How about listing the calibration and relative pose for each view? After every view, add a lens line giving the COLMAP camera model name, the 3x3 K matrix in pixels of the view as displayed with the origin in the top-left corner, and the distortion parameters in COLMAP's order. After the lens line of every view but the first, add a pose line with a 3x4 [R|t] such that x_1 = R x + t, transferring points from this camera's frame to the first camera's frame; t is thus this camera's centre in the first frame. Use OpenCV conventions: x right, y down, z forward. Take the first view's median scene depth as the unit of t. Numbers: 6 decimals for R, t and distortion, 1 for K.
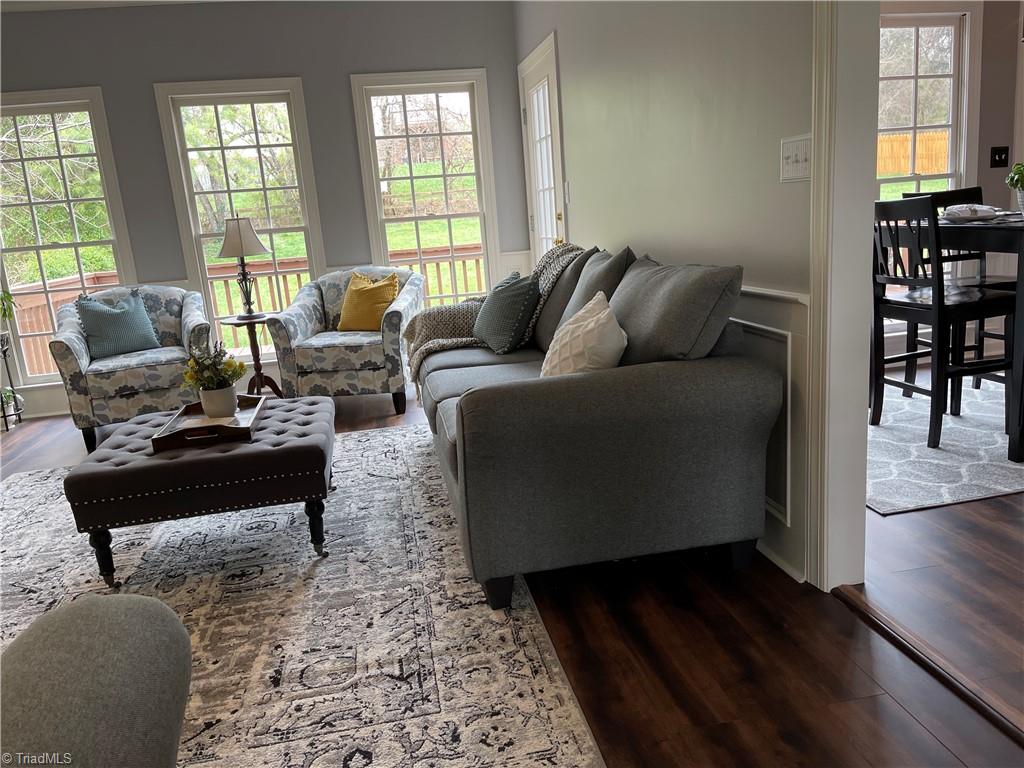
lens RADIAL K [[774.1, 0, 516.3], [0, 774.1, 388.9], [0, 0, 1]] dist [0.067447, -0.086792]
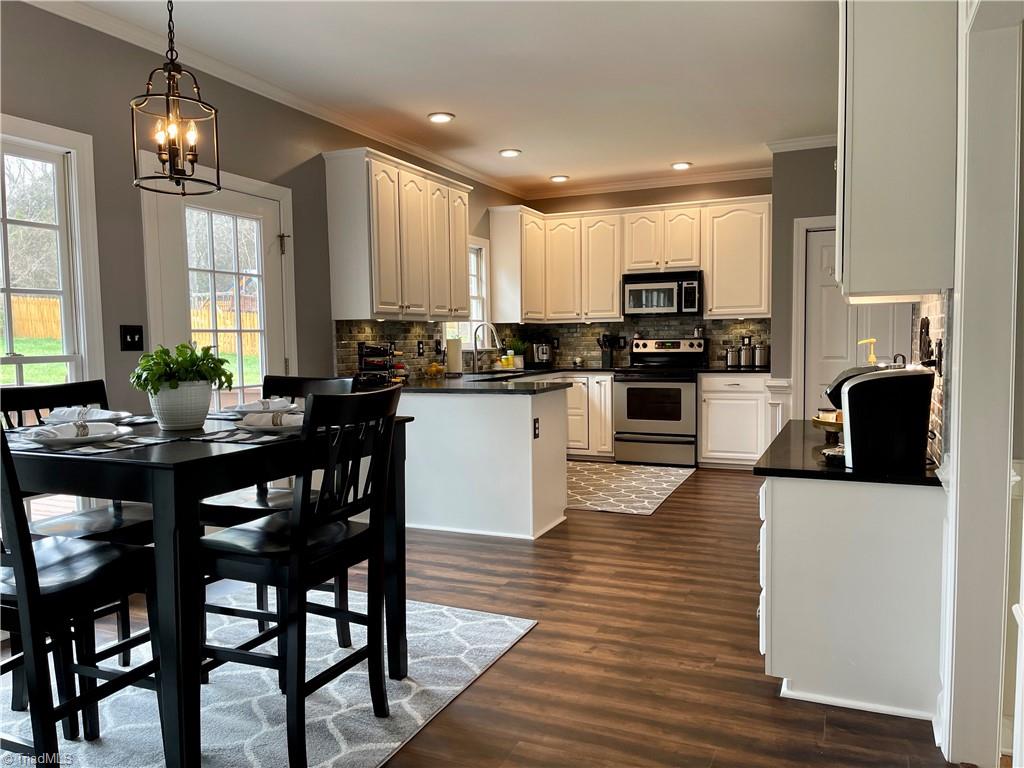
lens RADIAL K [[774.1, 0, 513.5], [0, 774.1, 390.2], [0, 0, 1]] dist [0.067447, -0.086792]
pose [[0.567677, 0.012556, 0.823155, 0.200140], [0.154128, 0.980583, -0.121249, -0.096246], [-0.808695, 0.195702, 0.554720, 0.280872]]
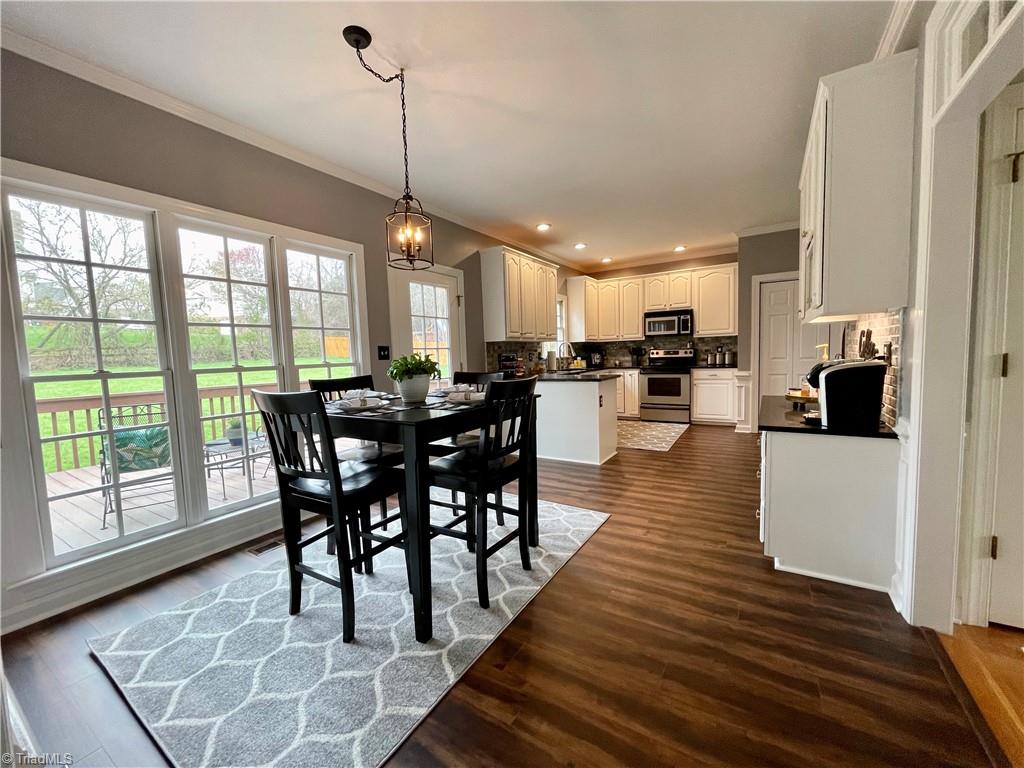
lens RADIAL K [[414.3, 0, 510.0], [0, 414.3, 383.9], [0, 0, 1]] dist [-0.000717, 0.000013]
pose [[0.681062, 0.001316, 0.732225, 0.223816], [0.143567, 0.980348, -0.135297, -0.106900], [-0.718013, 0.197269, 0.667489, 0.345316]]
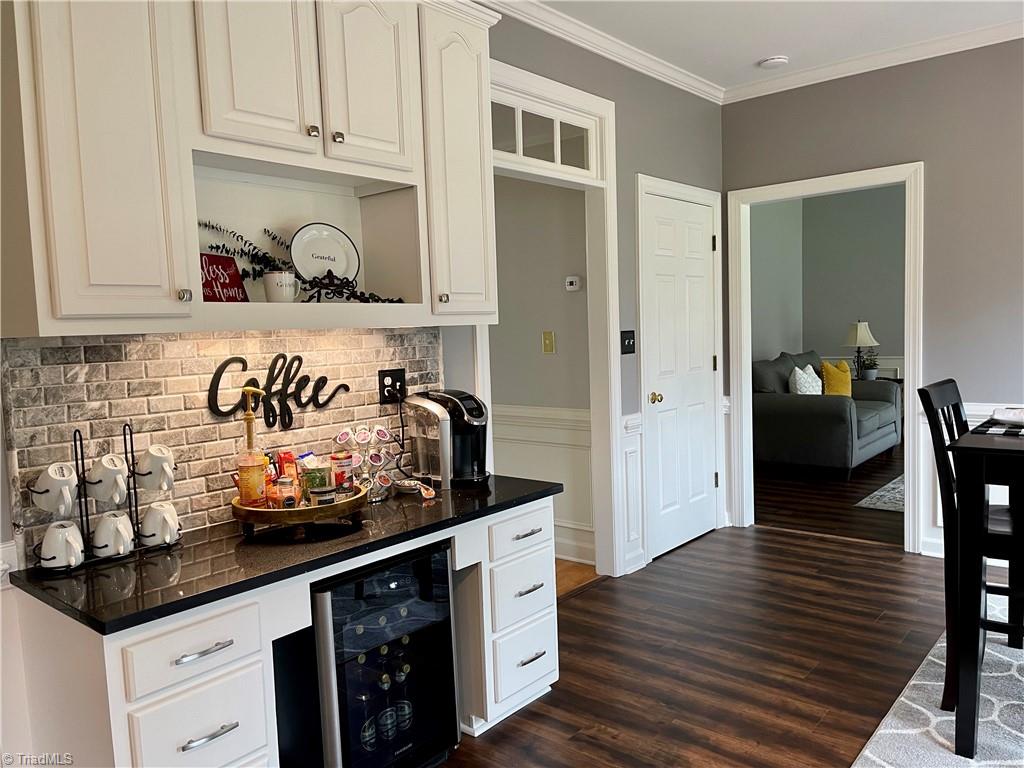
lens RADIAL K [[774.1, 0, 513.4], [0, 774.1, 387.5], [0, 0, 1]] dist [0.067447, -0.086792]
pose [[-0.773994, 0.154790, -0.613981, 1.192750], [-0.044049, 0.954147, 0.296078, -0.337662], [0.631659, 0.256208, -0.731686, 0.882391]]
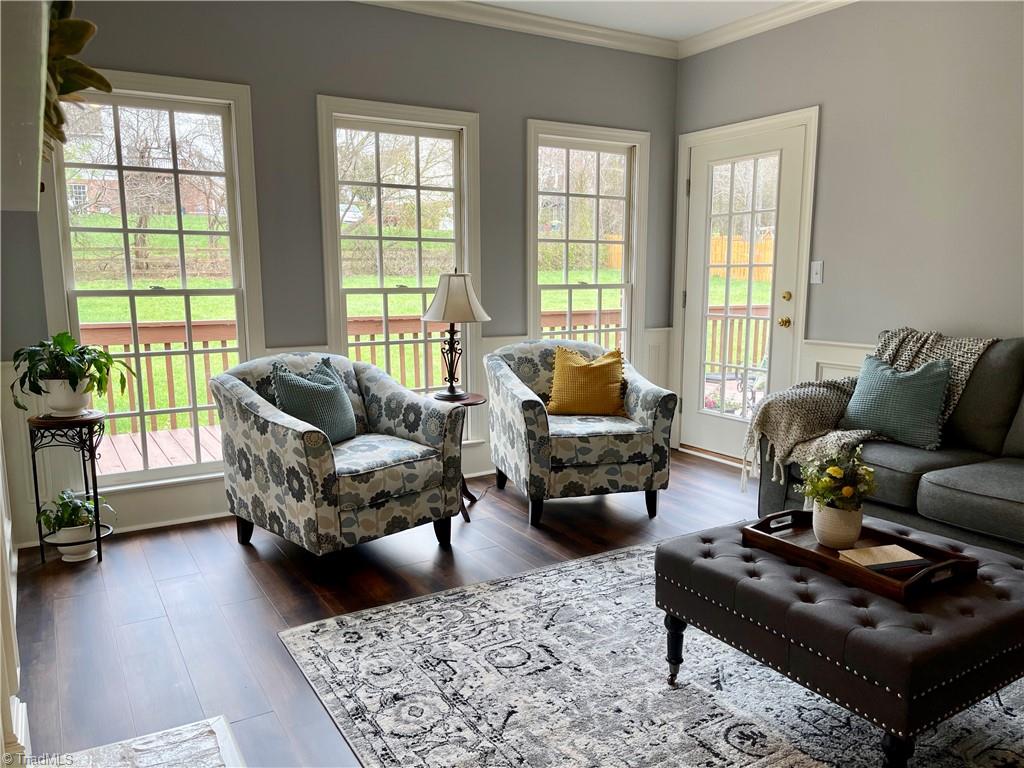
lens RADIAL K [[774.1, 0, 517.5], [0, 774.1, 390.0], [0, 0, 1]] dist [0.067447, -0.086792]
pose [[0.935037, 0.020504, 0.353955, -0.639400], [0.011496, 0.996048, -0.088070, -0.032613], [-0.354362, 0.086418, 0.931106, 0.275659]]
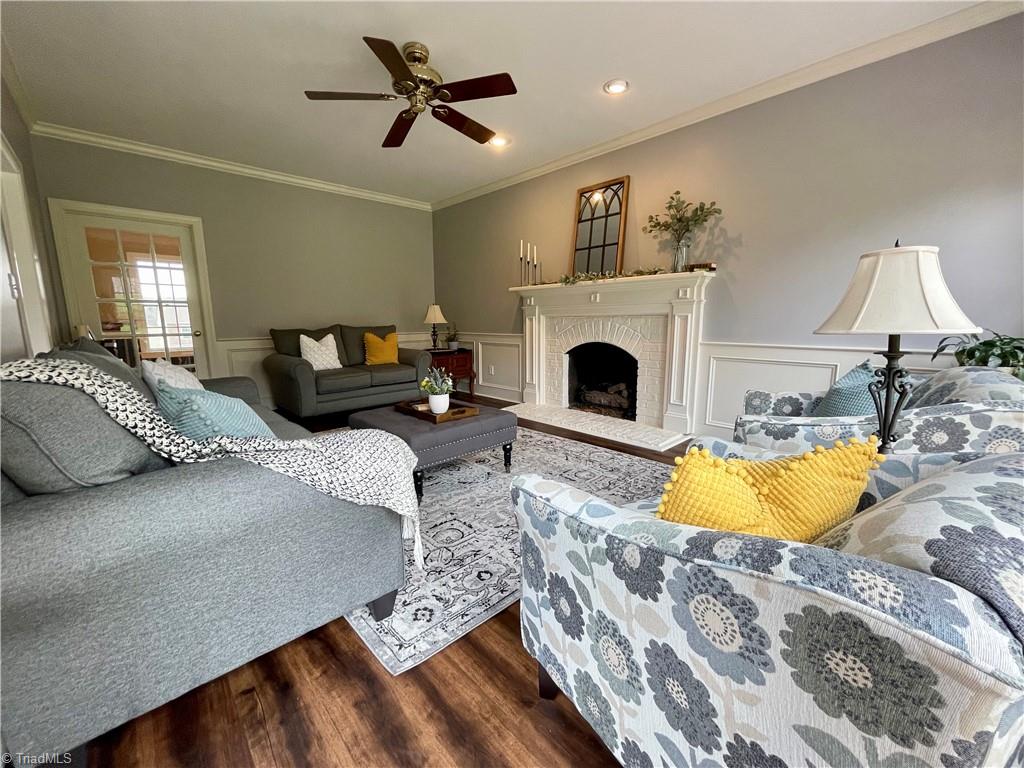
lens RADIAL K [[414.3, 0, 511.1], [0, 414.3, 390.9], [0, 0, 1]] dist [-0.000717, 0.000013]
pose [[-0.841047, 0.170079, -0.513529, -0.038283], [-0.050091, 0.920726, 0.386980, -0.248297], [0.538637, 0.351192, -0.765855, 1.209046]]
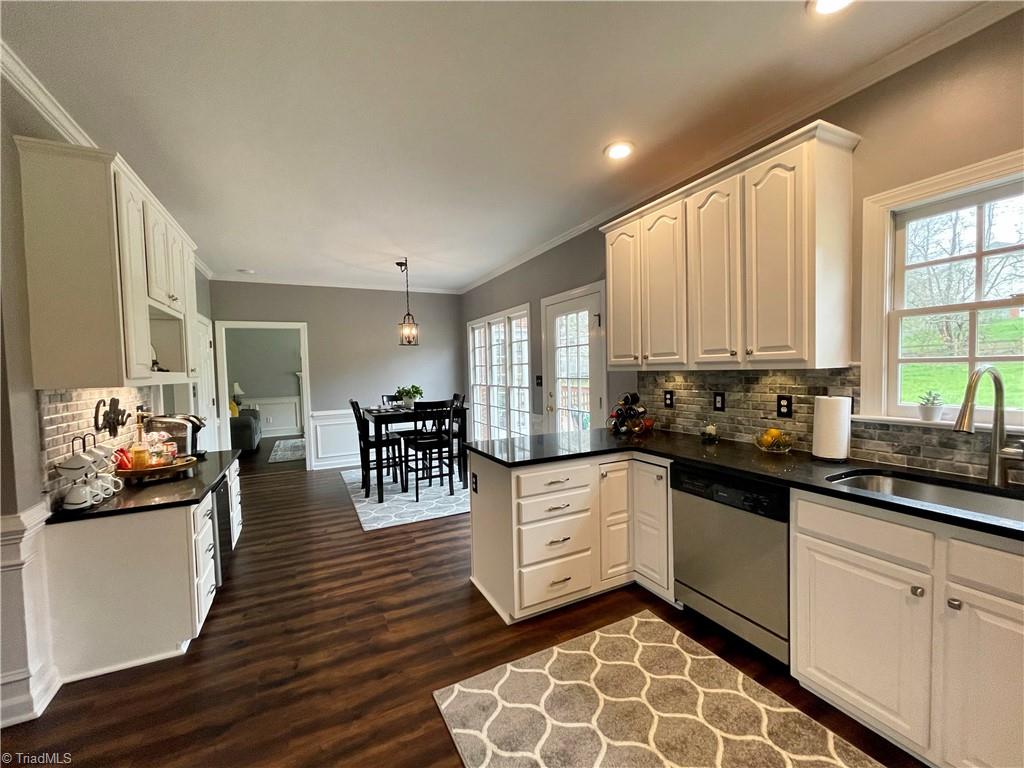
lens RADIAL K [[414.3, 0, 507.5], [0, 414.3, 385.5], [0, 0, 1]] dist [-0.000717, 0.000013]
pose [[0.266327, 0.108563, -0.957750, 1.668813], [-0.210297, 0.976244, 0.052181, -0.347903], [0.940662, 0.187515, 0.282830, 0.705838]]
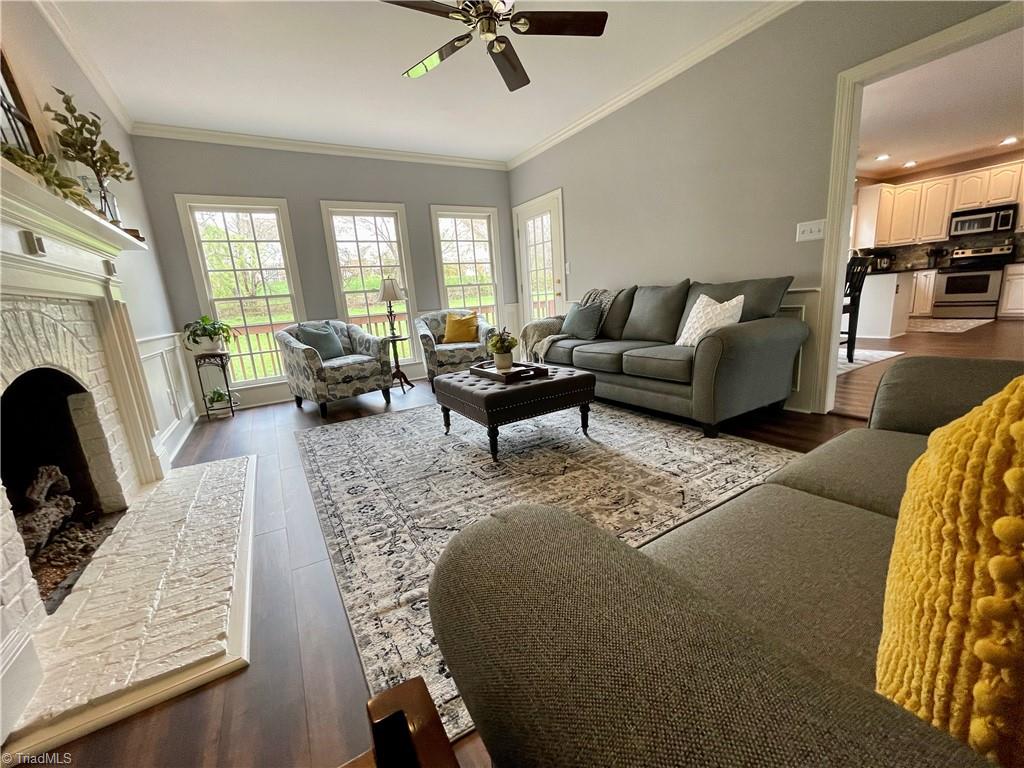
lens RADIAL K [[414.3, 0, 514.0], [0, 414.3, 384.4], [0, 0, 1]] dist [-0.000717, 0.000013]
pose [[0.938267, -0.064364, 0.339871, -0.468977], [0.079499, 0.996360, -0.030779, 0.068969], [-0.336653, 0.055898, 0.939968, 0.070573]]
